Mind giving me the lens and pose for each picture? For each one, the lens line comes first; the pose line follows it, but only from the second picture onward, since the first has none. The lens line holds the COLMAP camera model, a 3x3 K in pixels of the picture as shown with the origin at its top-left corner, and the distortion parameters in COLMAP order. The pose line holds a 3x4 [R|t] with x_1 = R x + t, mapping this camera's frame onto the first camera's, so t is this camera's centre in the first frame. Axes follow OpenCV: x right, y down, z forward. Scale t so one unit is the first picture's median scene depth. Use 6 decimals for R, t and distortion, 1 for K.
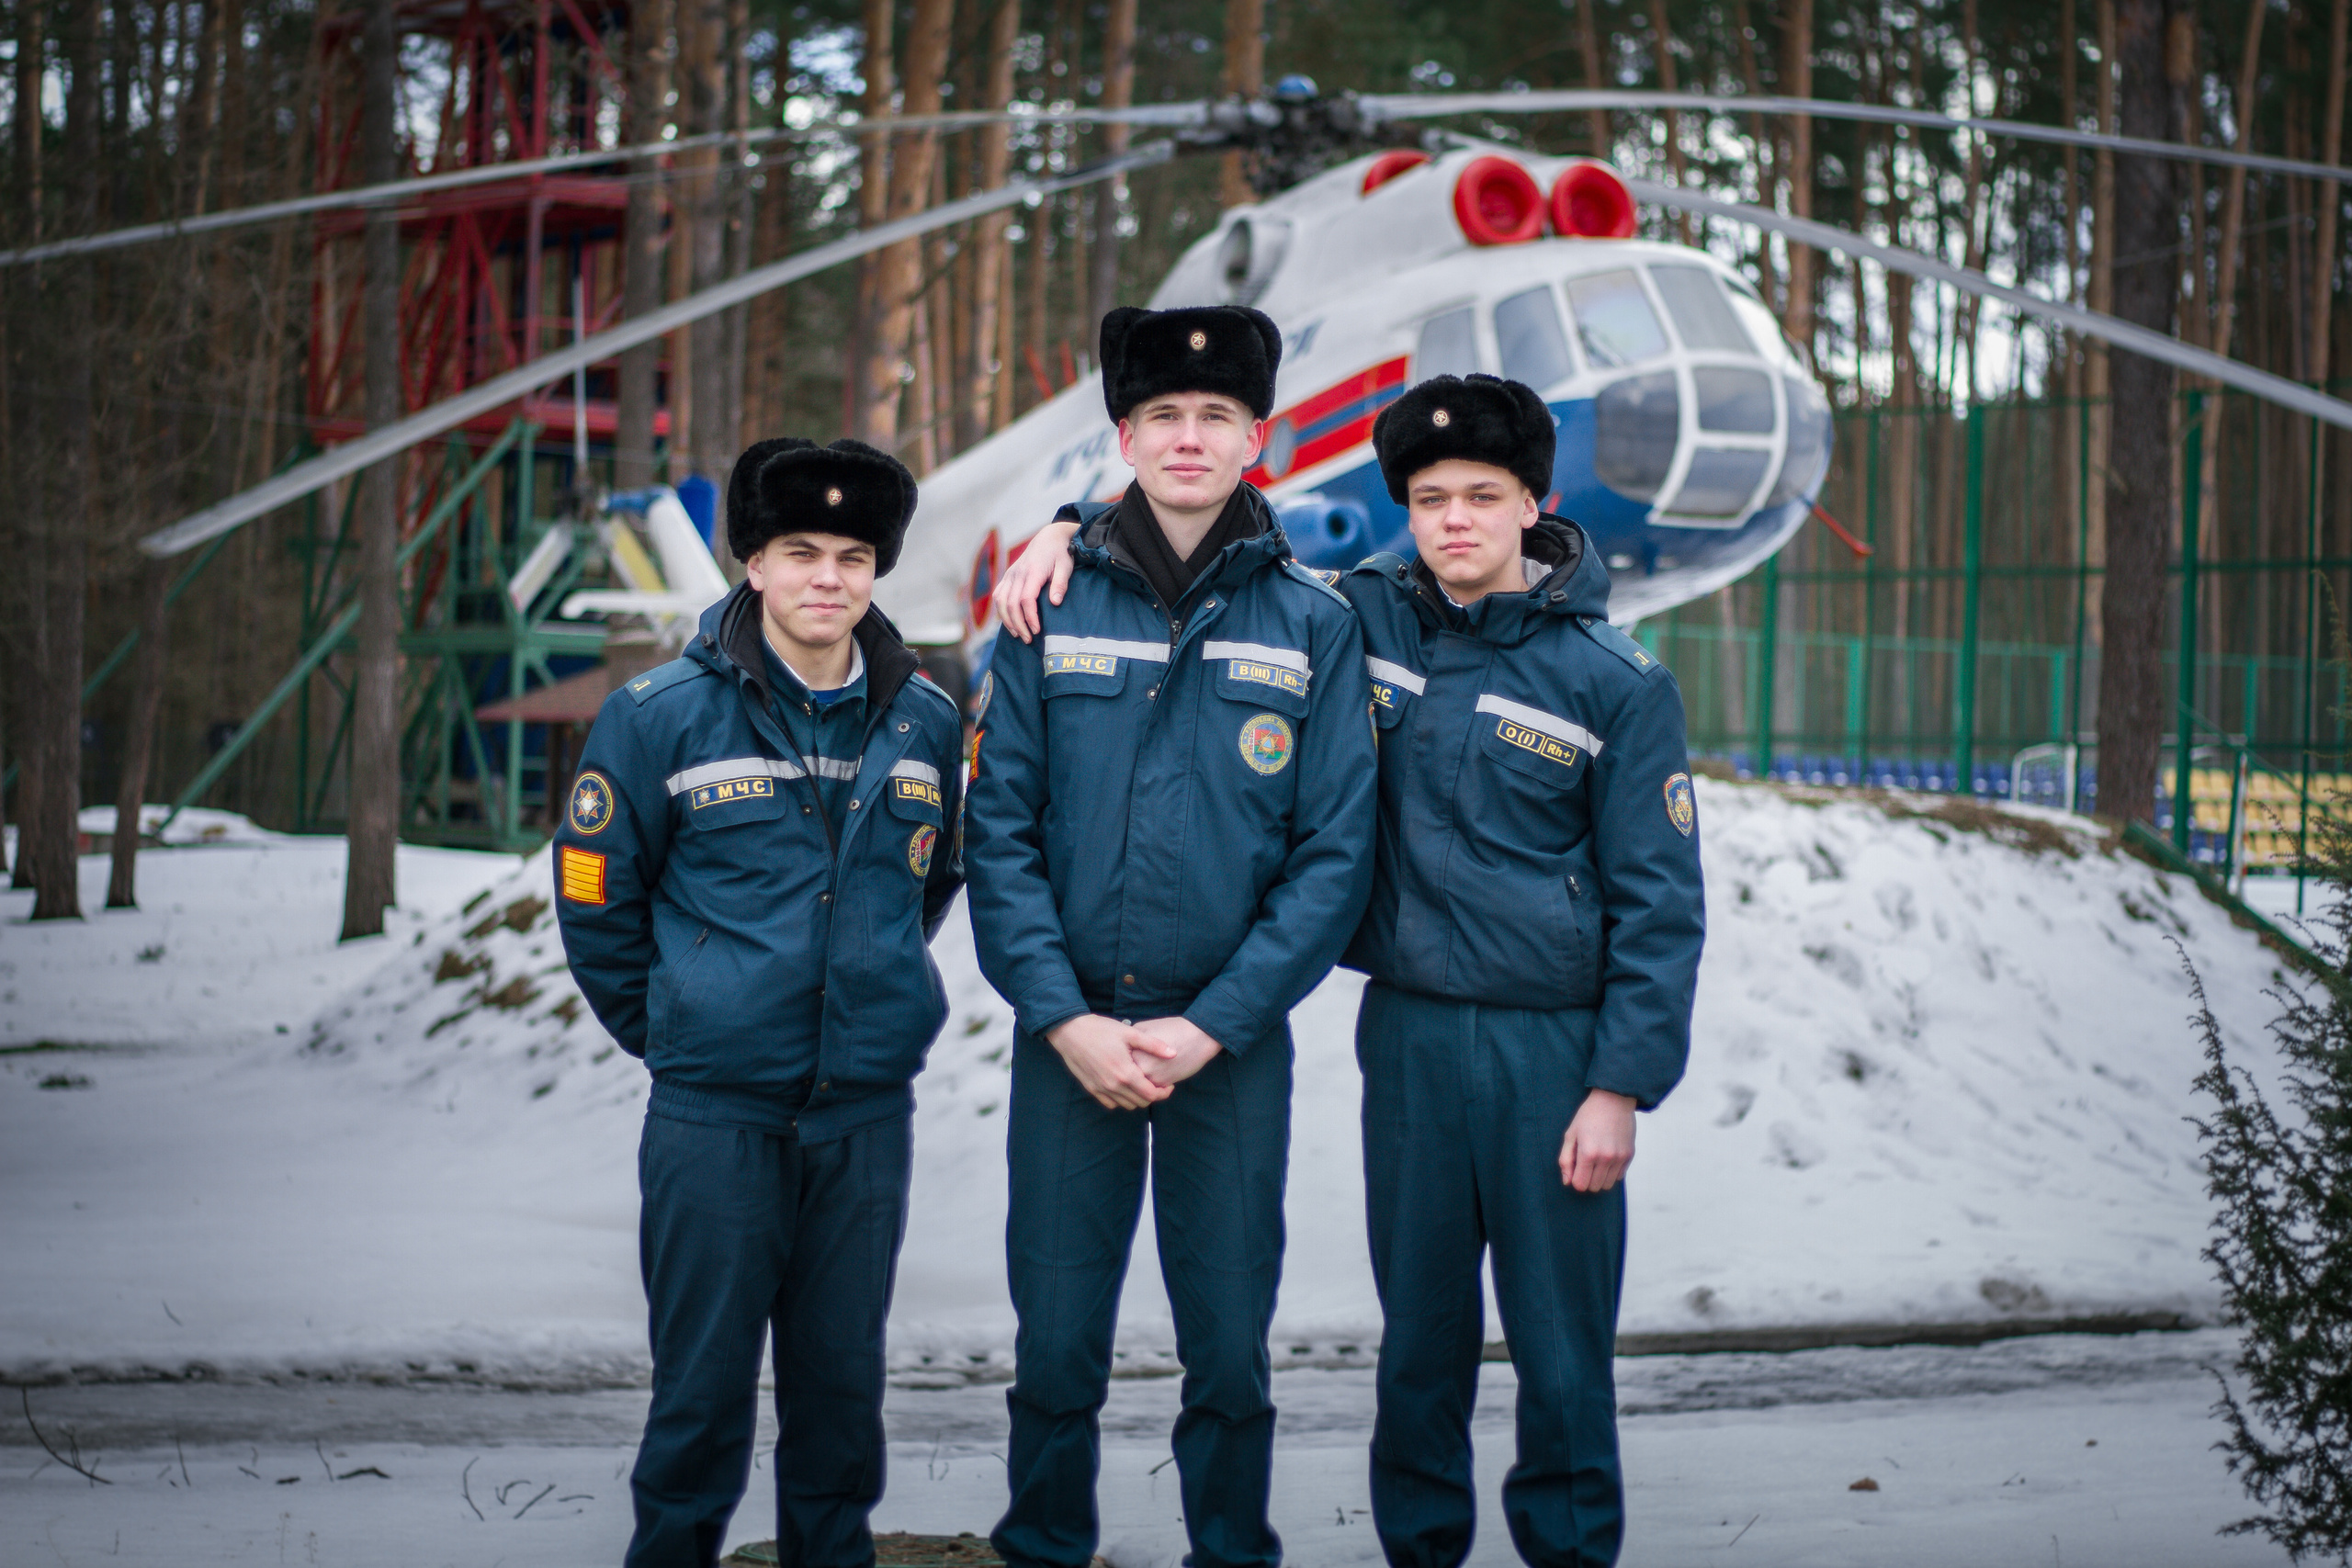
lens RADIAL K [[5495.6, 0, 1176.0], [0, 5495.6, 784.0], [0, 0, 1]] dist [-0.085643, -0.227132]
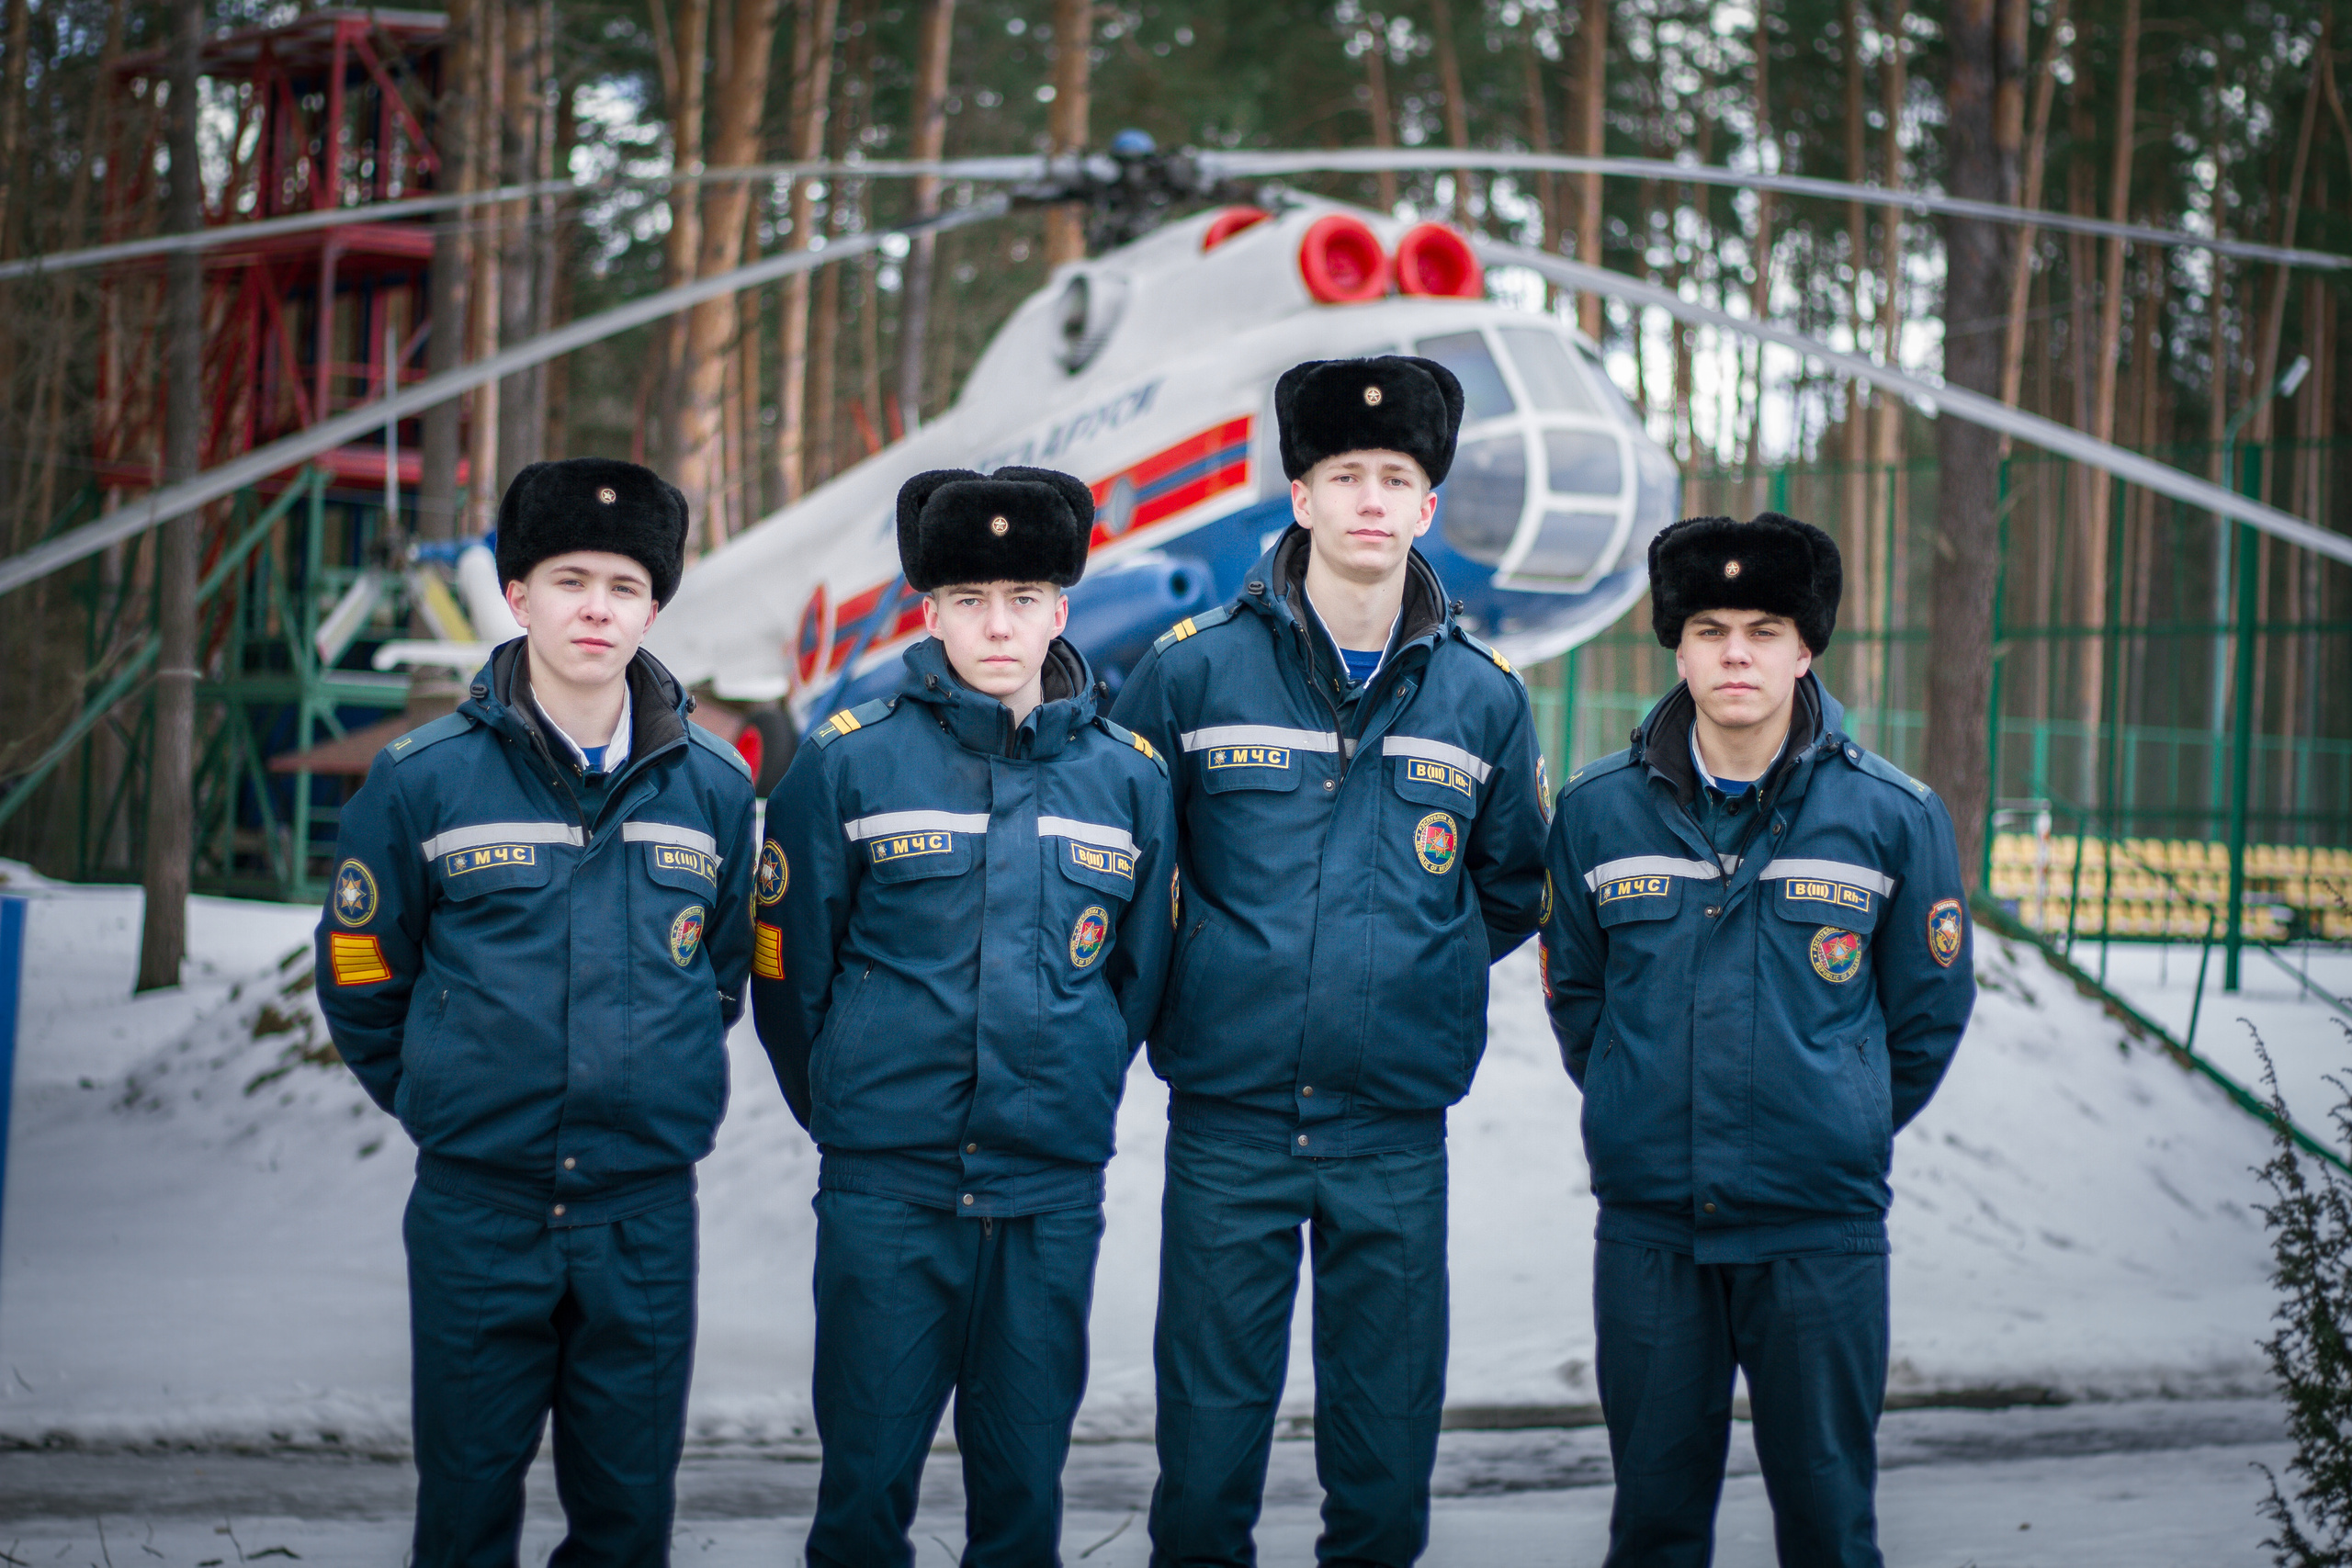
lens RADIAL K [[5495.6, 0, 1176.0], [0, 5495.6, 784.0], [0, 0, 1]] dist [-0.085643, -0.227132]
pose [[0.998956, 0.008916, 0.044795, -0.014959], [-0.008470, 0.999913, -0.010133, -0.001025], [-0.044882, 0.009743, 0.998945, 0.009296]]
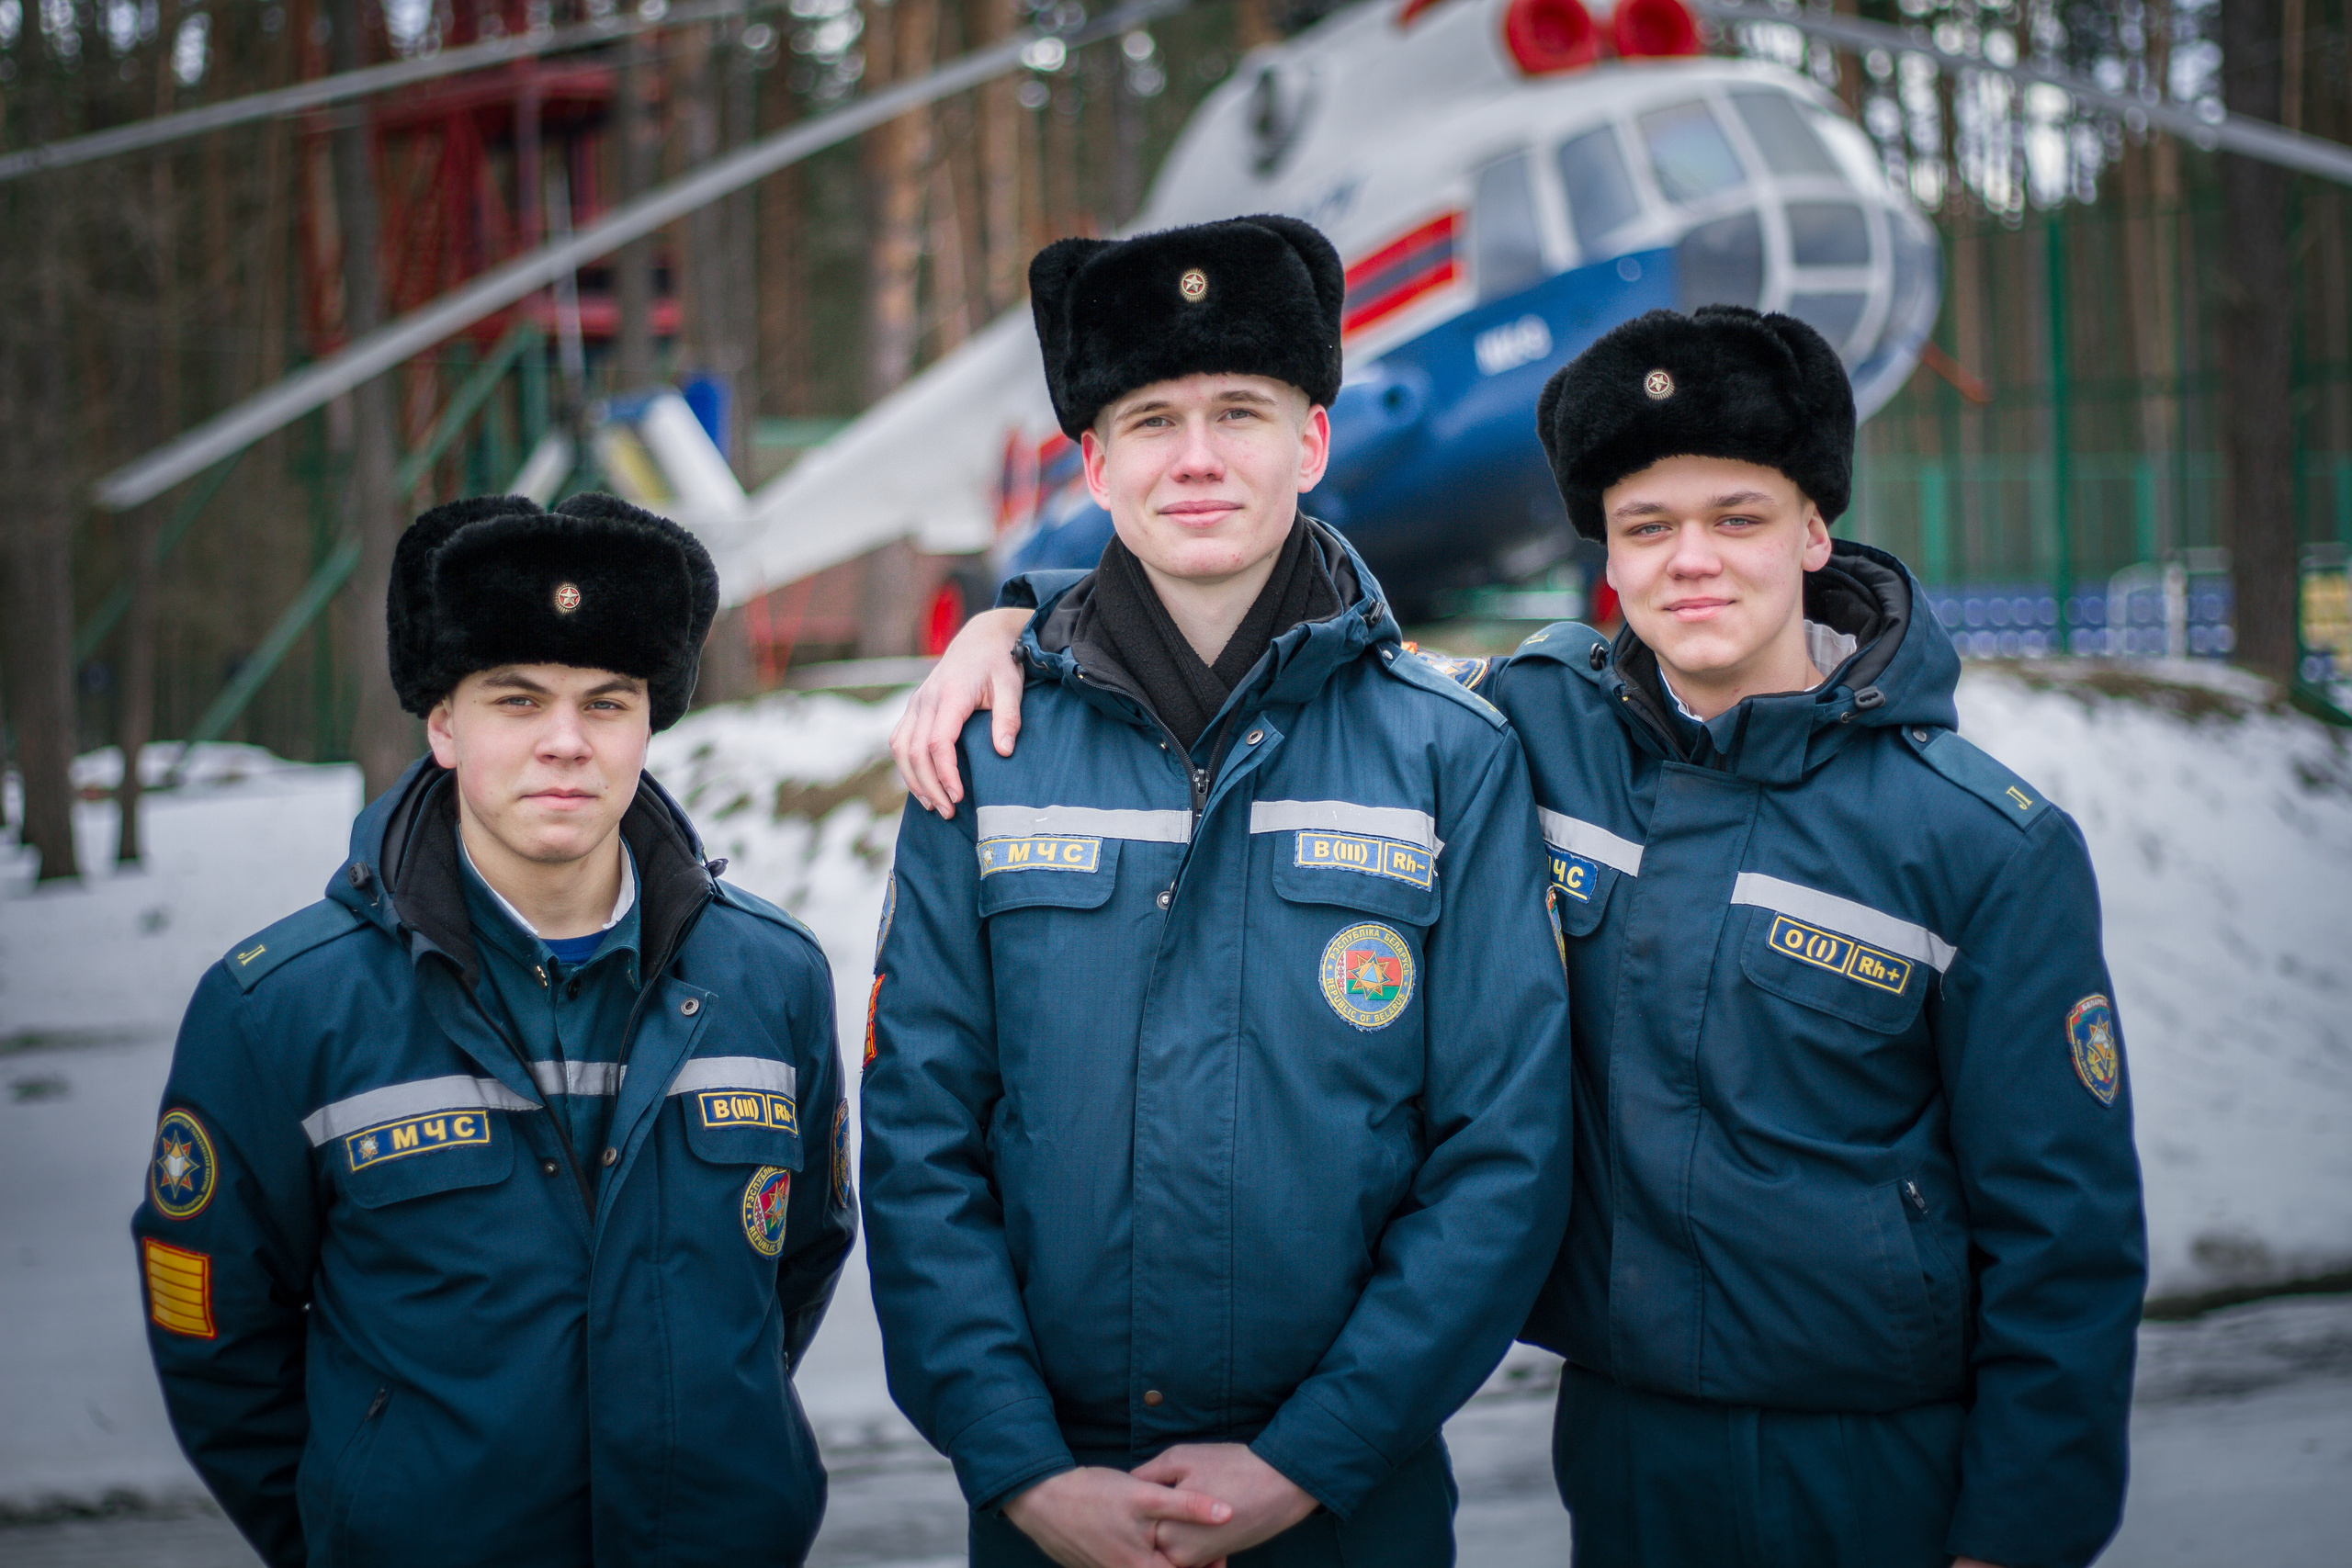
lens RADIAL K [[5476.0, 0, 1176.0], [0, 5476.0, 784.0], [0, 0, 1]] dist [-0.087390, -0.531174]
pose [[0.998092, -0.060547, -0.012064, 0.000935], [0.060854, 0.997782, 0.026970, -0.010369], [0.010404, -0.027653, 0.999563, 0.100641]]
